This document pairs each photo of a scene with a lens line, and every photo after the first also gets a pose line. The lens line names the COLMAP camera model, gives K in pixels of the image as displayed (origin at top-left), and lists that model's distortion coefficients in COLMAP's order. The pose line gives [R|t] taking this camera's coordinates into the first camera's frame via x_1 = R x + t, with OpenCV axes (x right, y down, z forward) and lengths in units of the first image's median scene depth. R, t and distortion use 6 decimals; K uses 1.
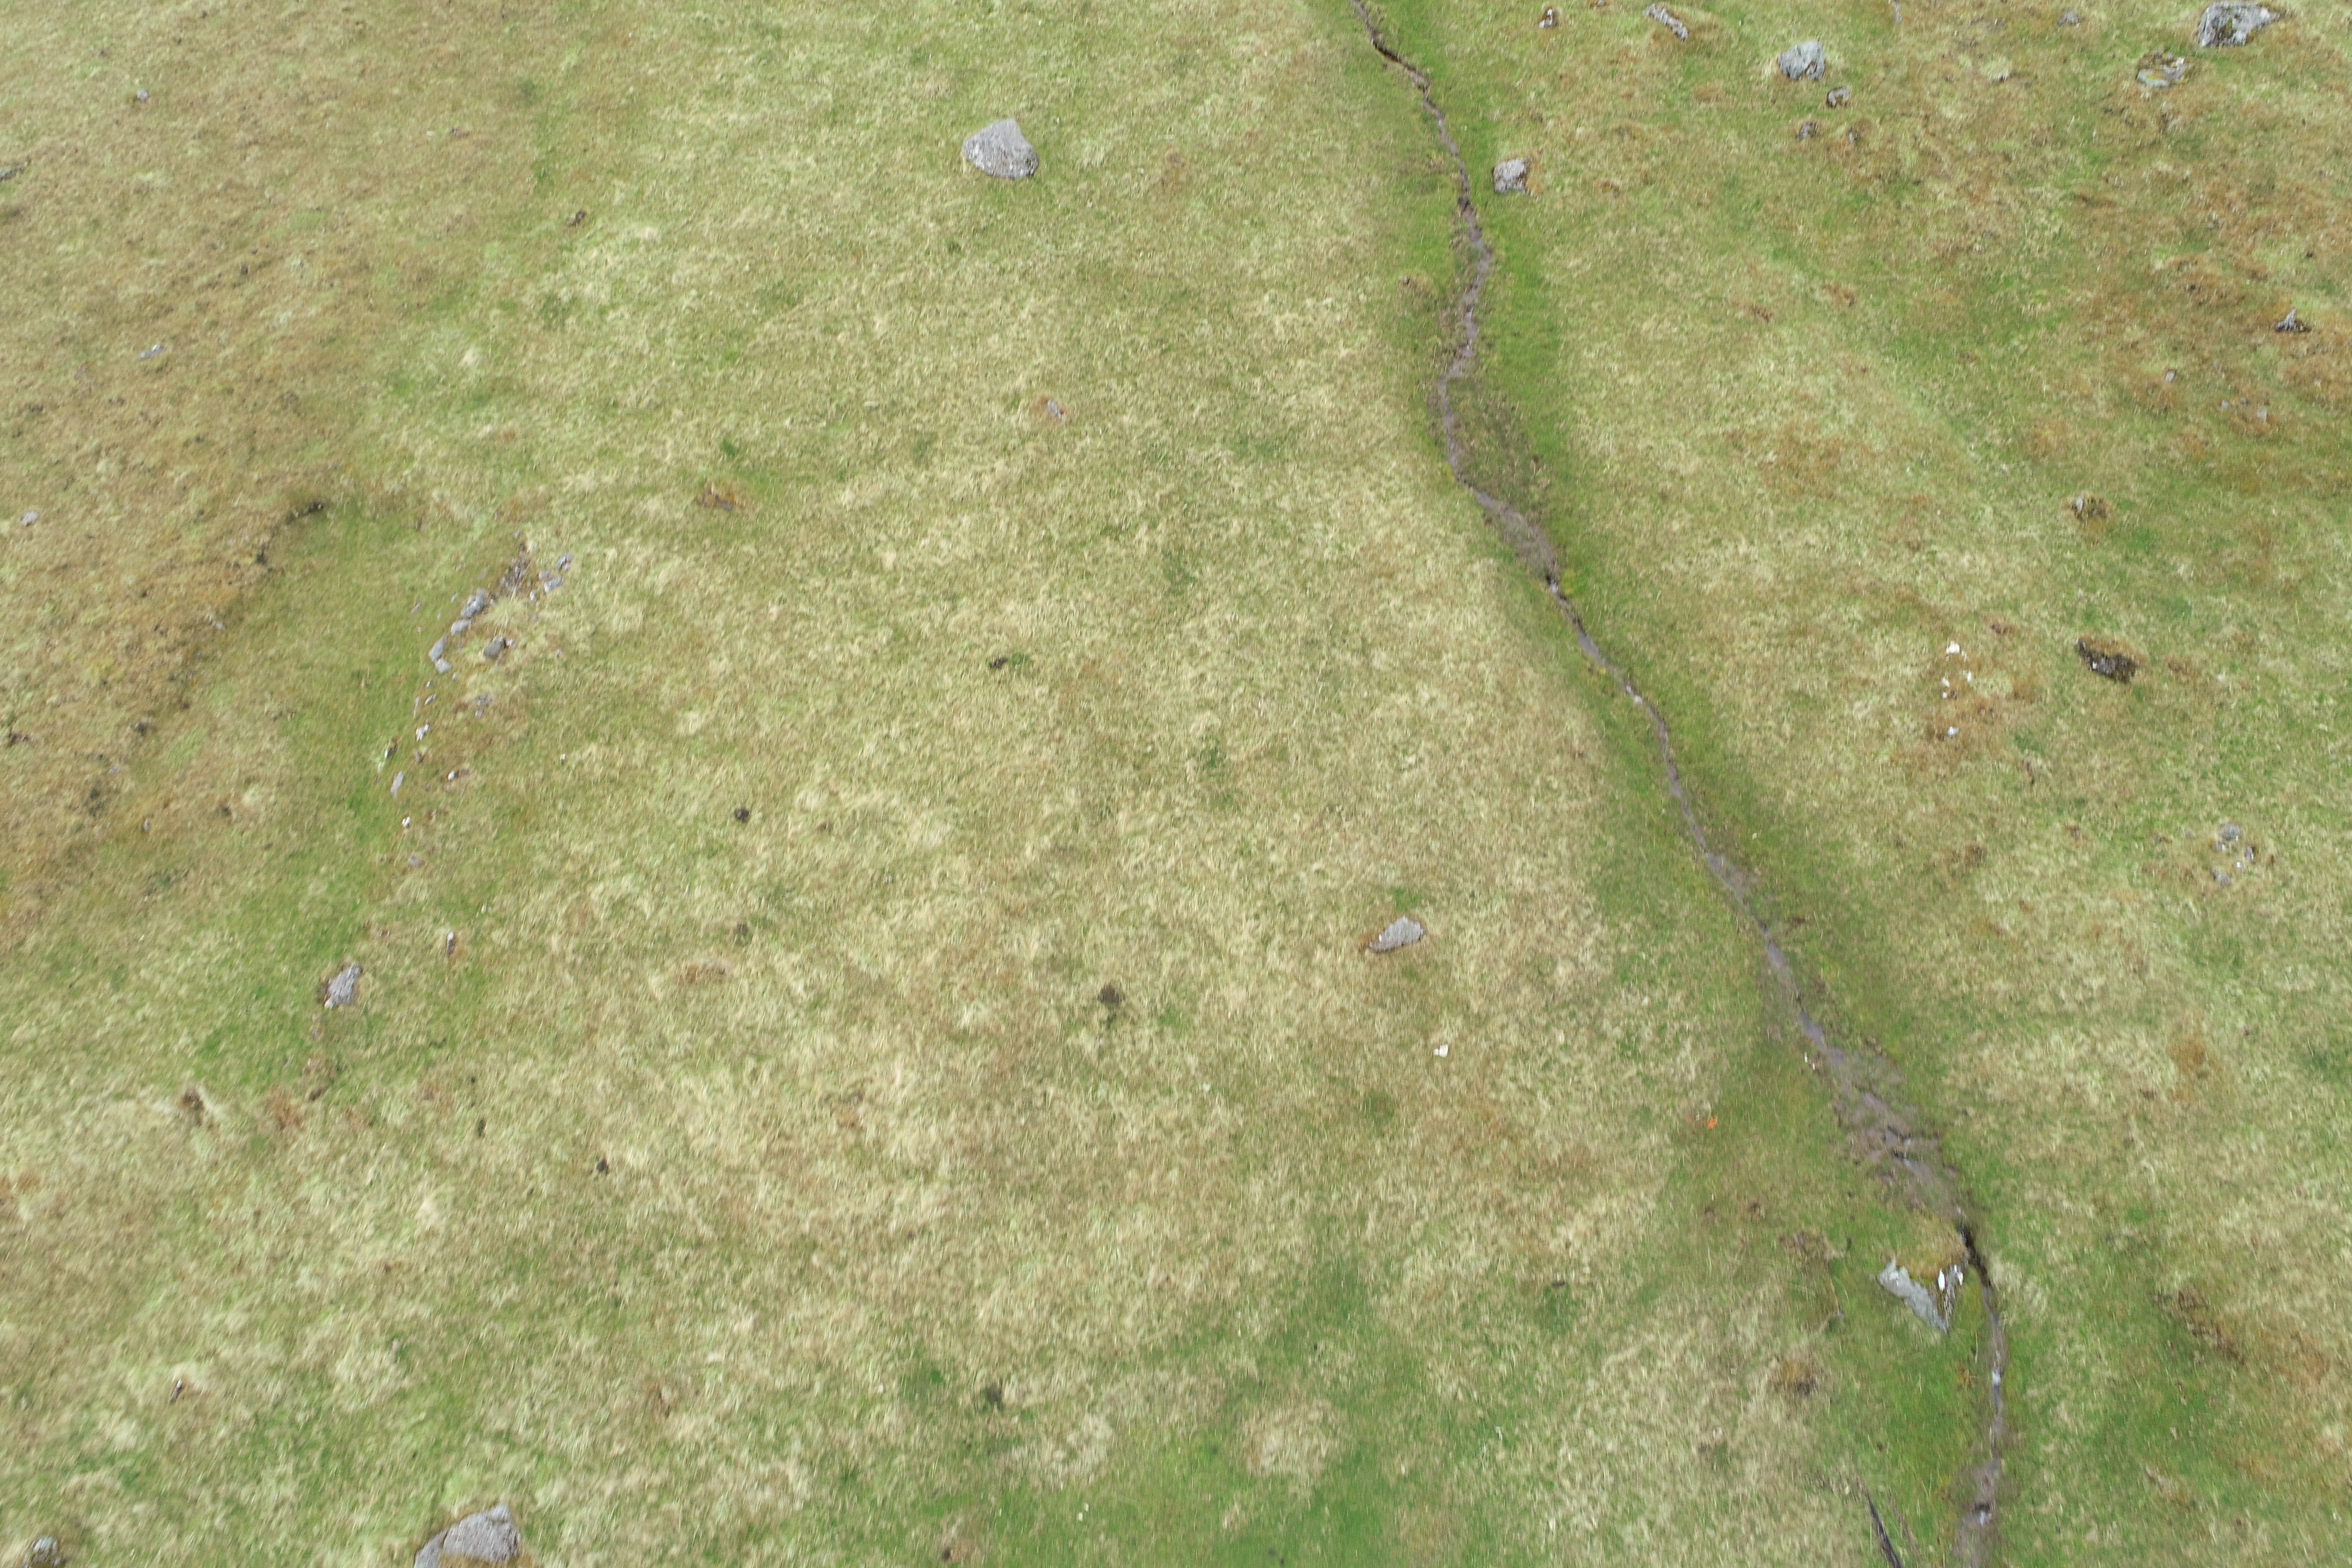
lens RADIAL K [[1578.6, 0, 1170.6], [0, 1578.6, 791.4], [0, 0, 1]] dist [0.001753, -0.000644]
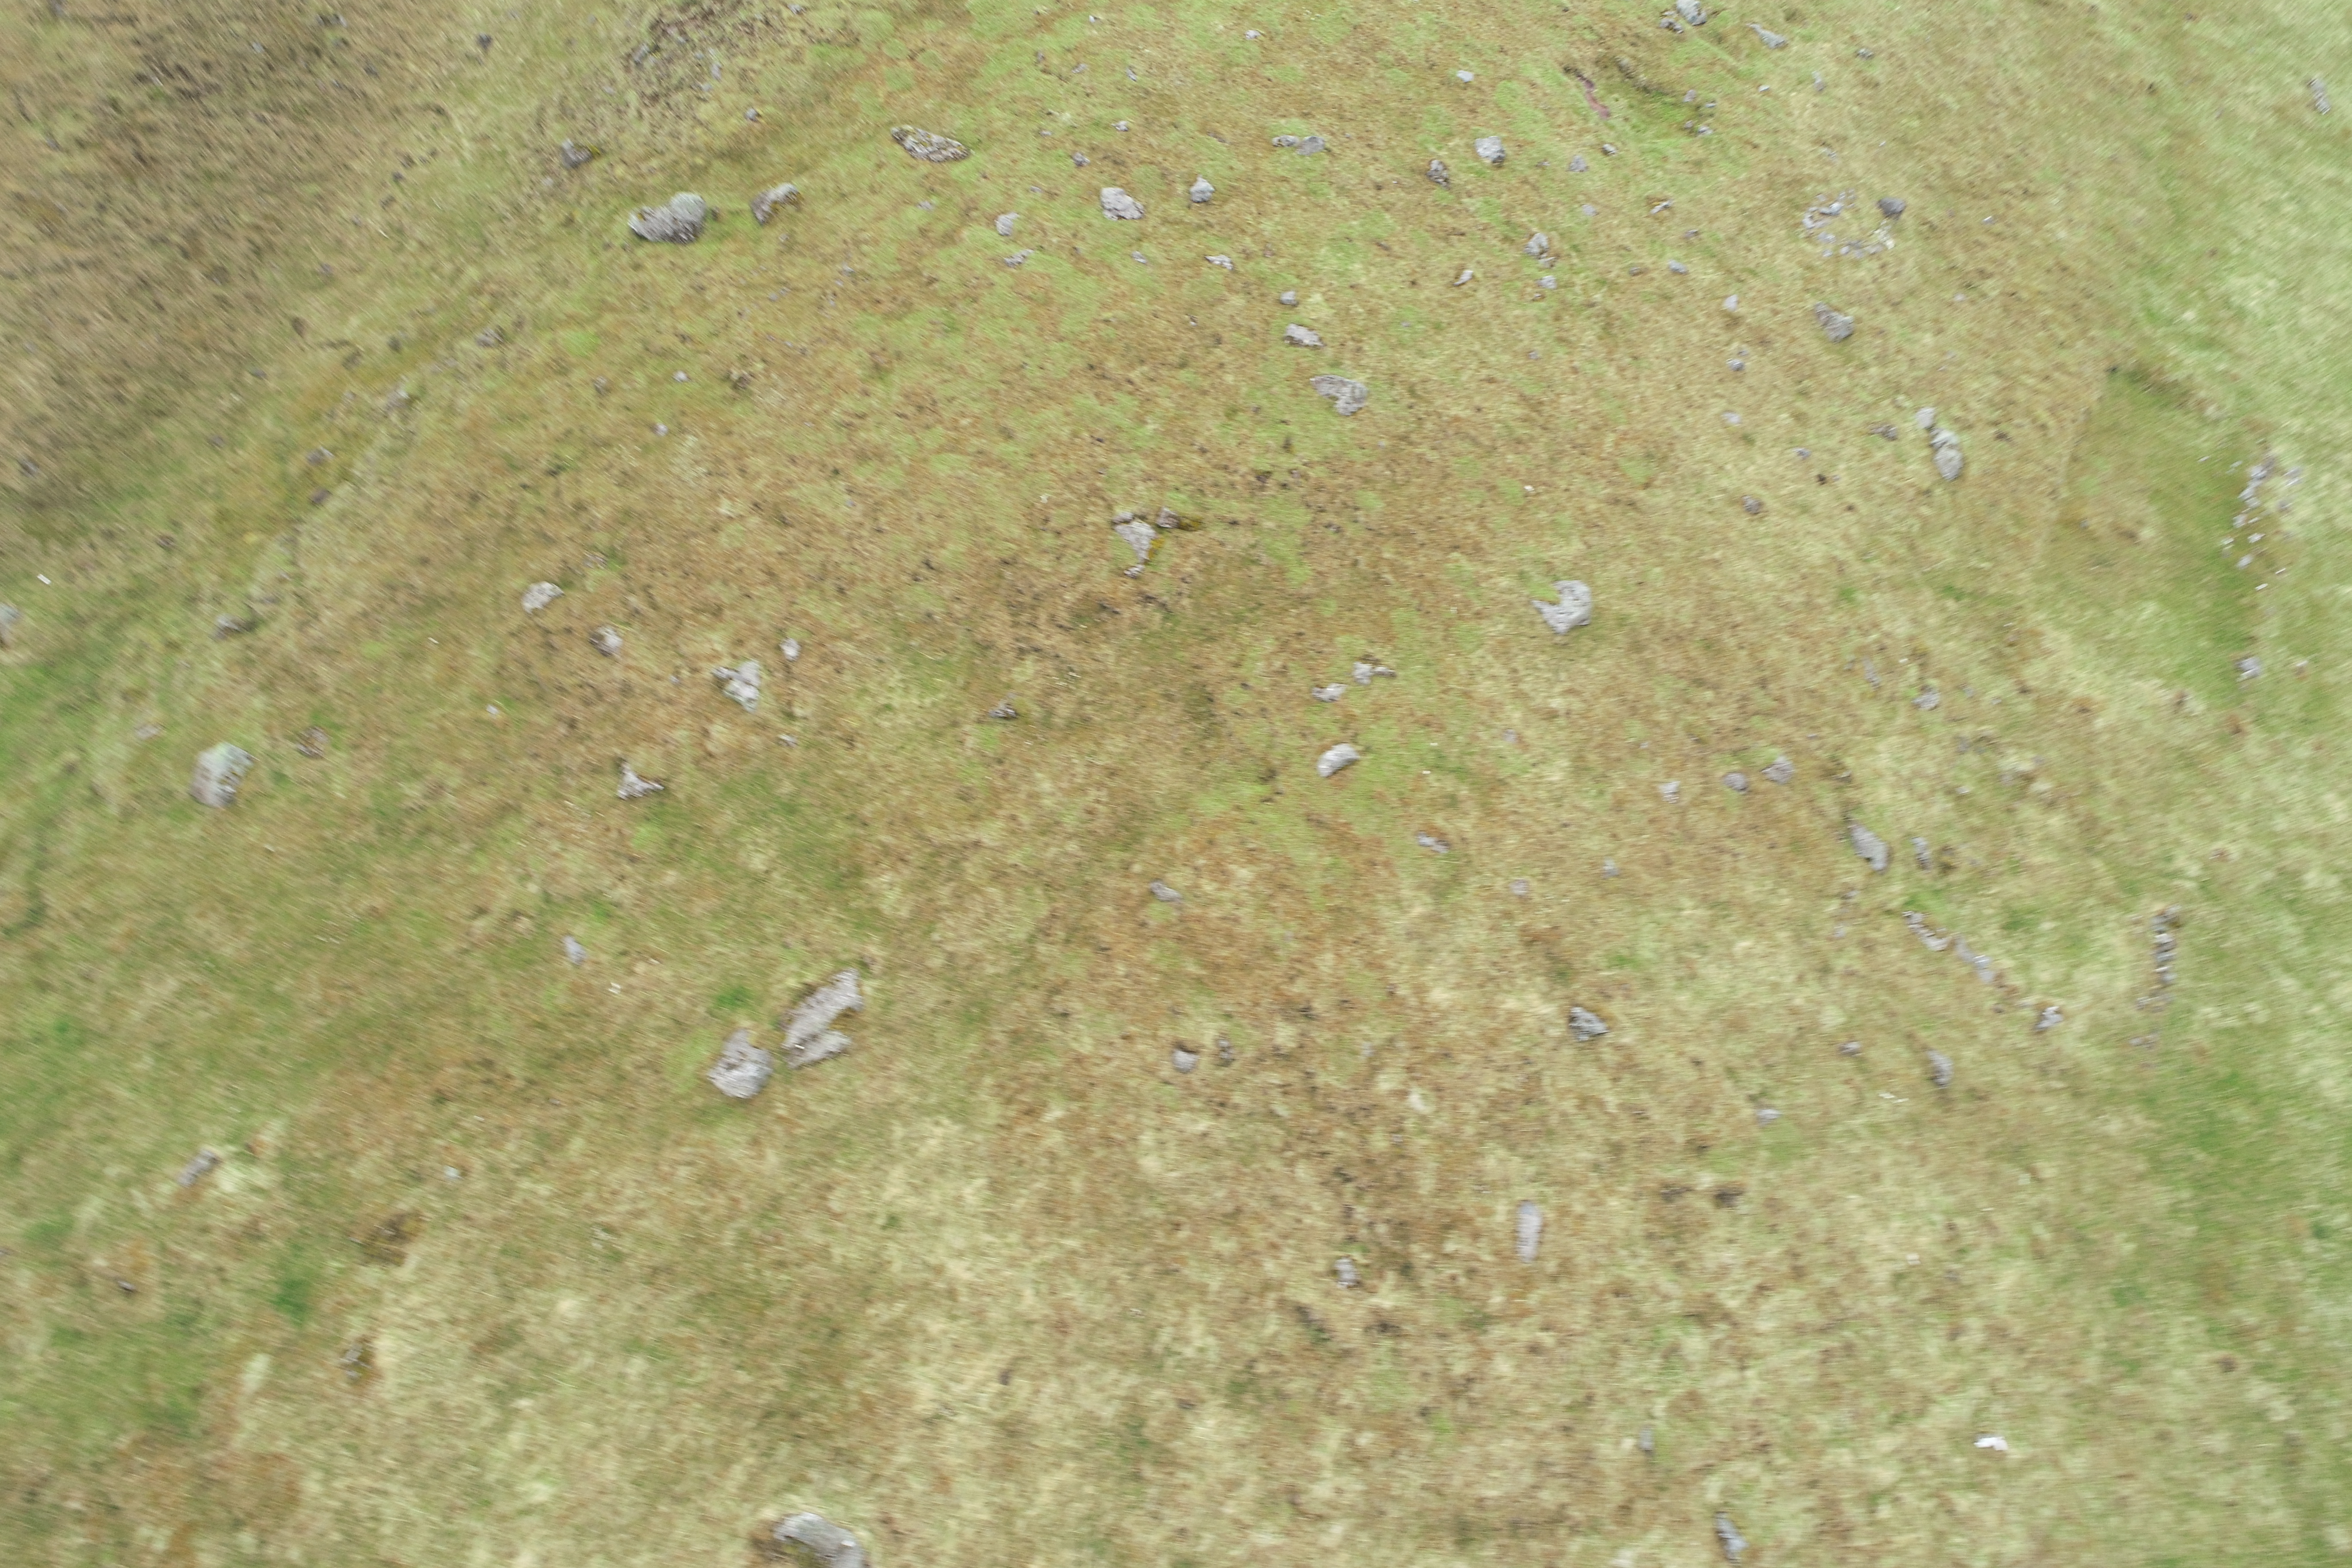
lens RADIAL K [[1578.6, 0, 1170.6], [0, 1578.6, 791.4], [0, 0, 1]] dist [0.001753, -0.000644]
pose [[0.918796, 0.366418, 0.146804, -1.770083], [-0.360509, 0.930419, -0.065990, 0.763854], [-0.160769, 0.007707, 0.986962, -0.425156]]
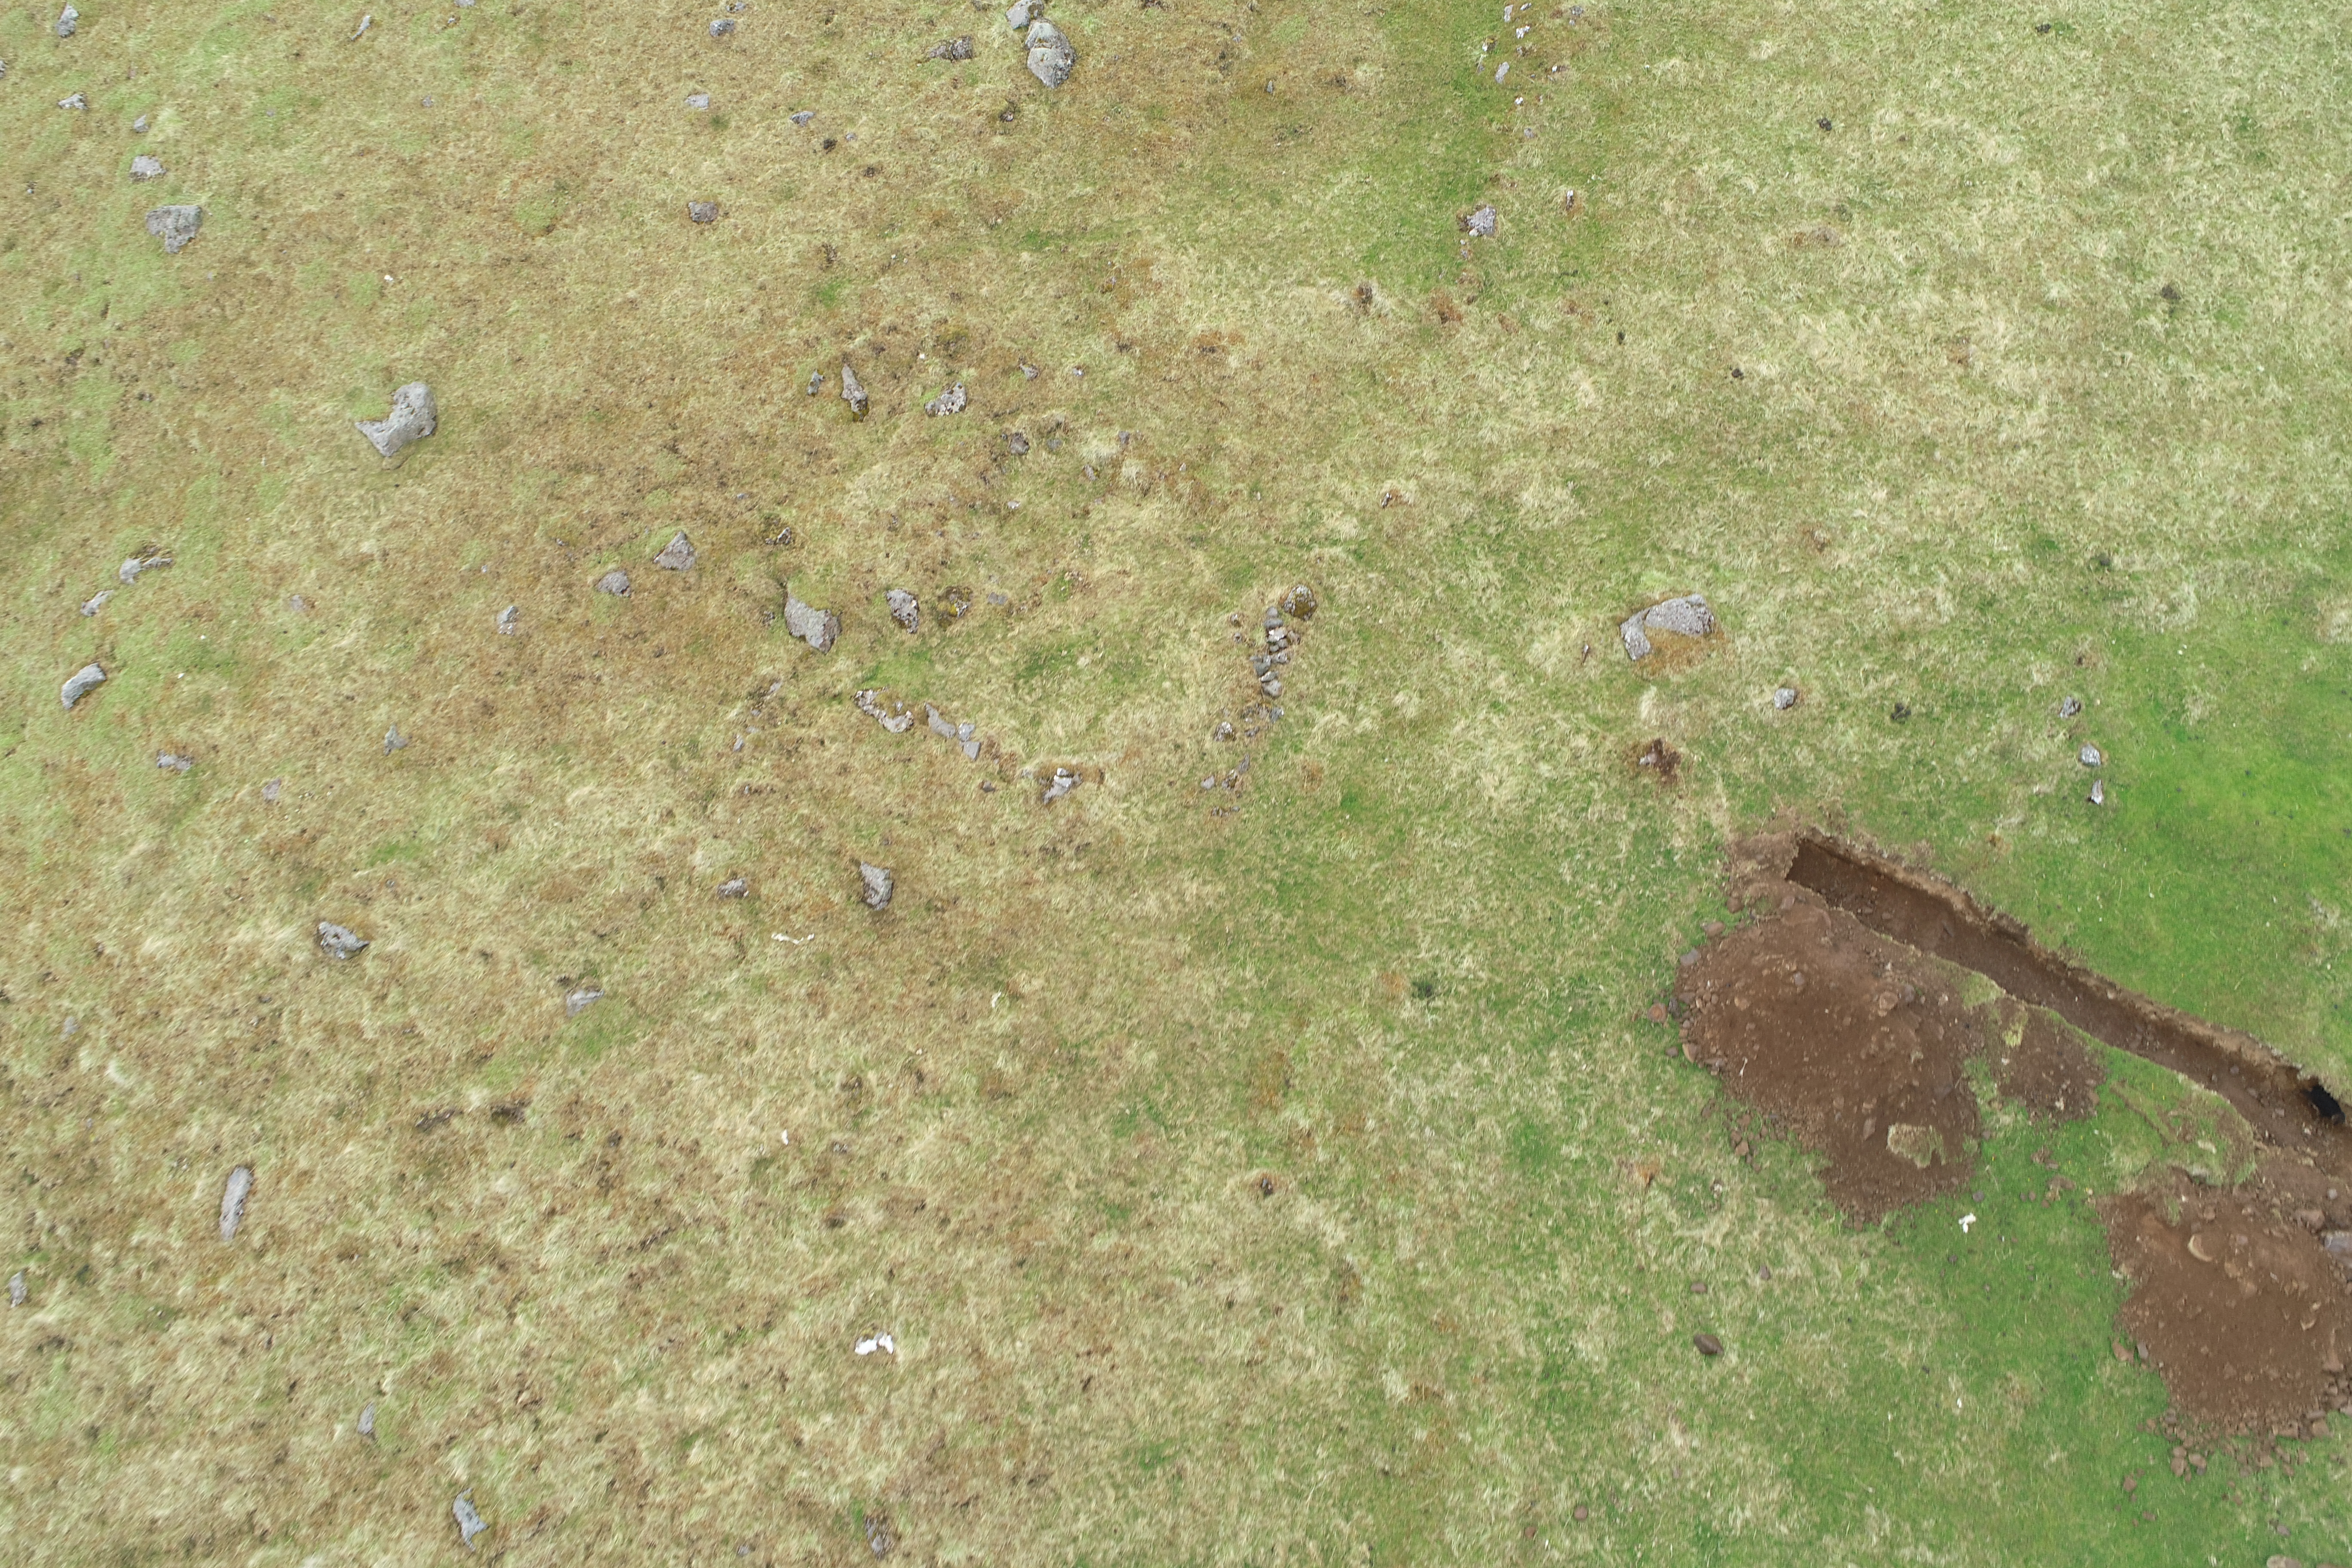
lens RADIAL K [[1578.6, 0, 1170.6], [0, 1578.6, 791.4], [0, 0, 1]] dist [0.001753, -0.000644]
pose [[0.989913, 0.139799, -0.022973, -0.685546], [-0.135823, 0.982592, 0.126748, 0.437651], [0.040292, -0.122349, 0.991669, -0.251532]]
